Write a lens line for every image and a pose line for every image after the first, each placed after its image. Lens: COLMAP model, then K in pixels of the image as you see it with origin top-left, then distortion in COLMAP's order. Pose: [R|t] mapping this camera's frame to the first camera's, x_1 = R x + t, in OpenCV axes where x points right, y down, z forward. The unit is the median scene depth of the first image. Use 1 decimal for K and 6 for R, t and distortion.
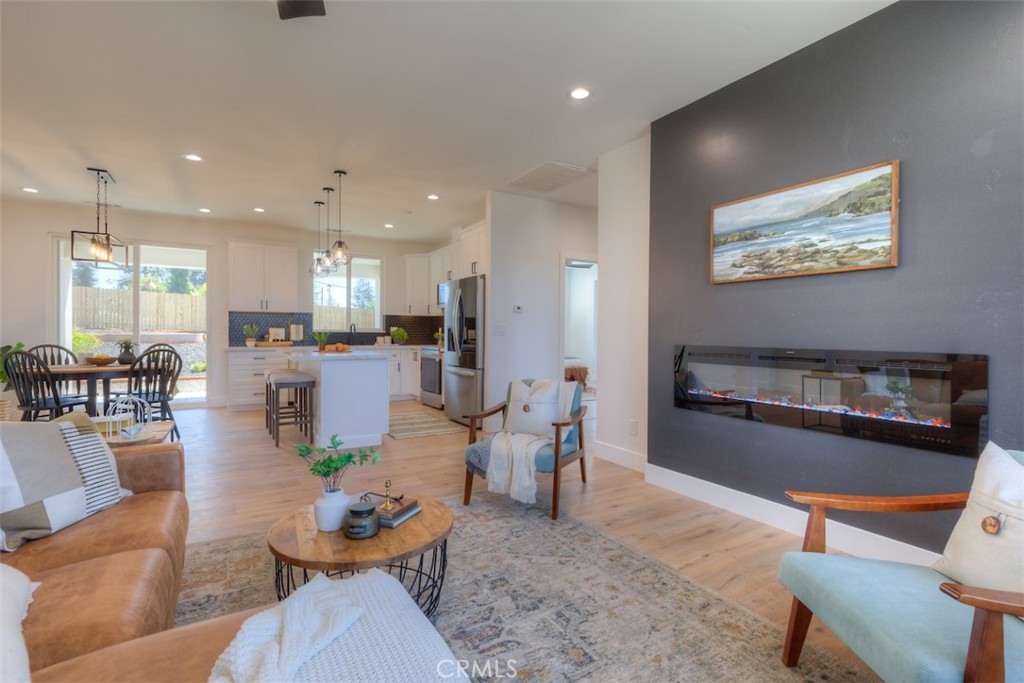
lens RADIAL K [[472.3, 0, 519.8], [0, 472.3, 335.3], [0, 0, 1]] dist [-0.000681, 0.000193]
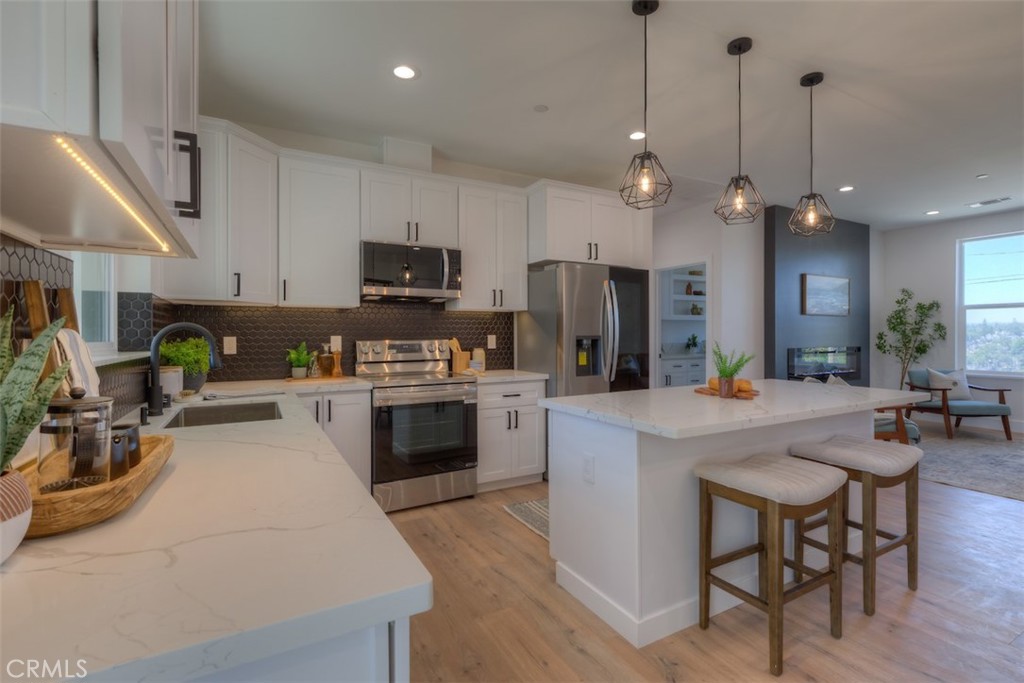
lens RADIAL K [[480.8, 0, 524.6], [0, 480.8, 333.3], [0, 0, 1]] dist [-0.002892, -0.000287]
pose [[0.031534, -0.004317, 0.999493, -1.312423], [0.006593, 0.999970, 0.004111, -0.042310], [-0.999481, 0.006460, 0.031561, 1.769330]]
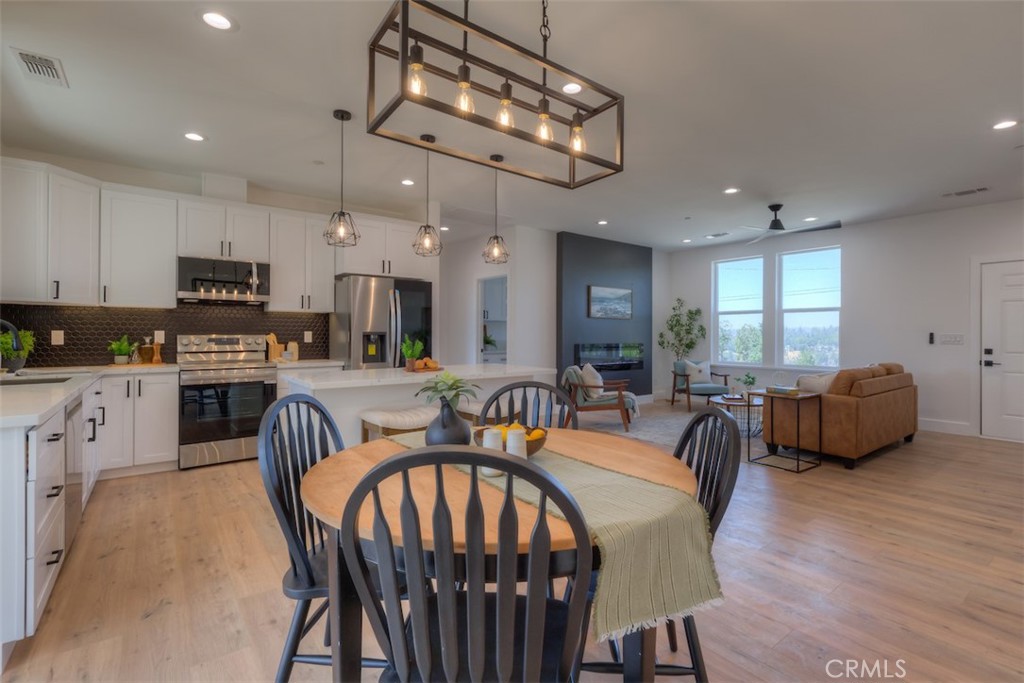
lens RADIAL K [[472.3, 0, 520.9], [0, 472.3, 329.5], [0, 0, 1]] dist [-0.000681, 0.000193]
pose [[-0.113954, 0.004877, 0.993474, -1.649301], [0.000762, 0.999988, -0.004821, -0.031850], [-0.993486, 0.000207, -0.113956, 1.396348]]
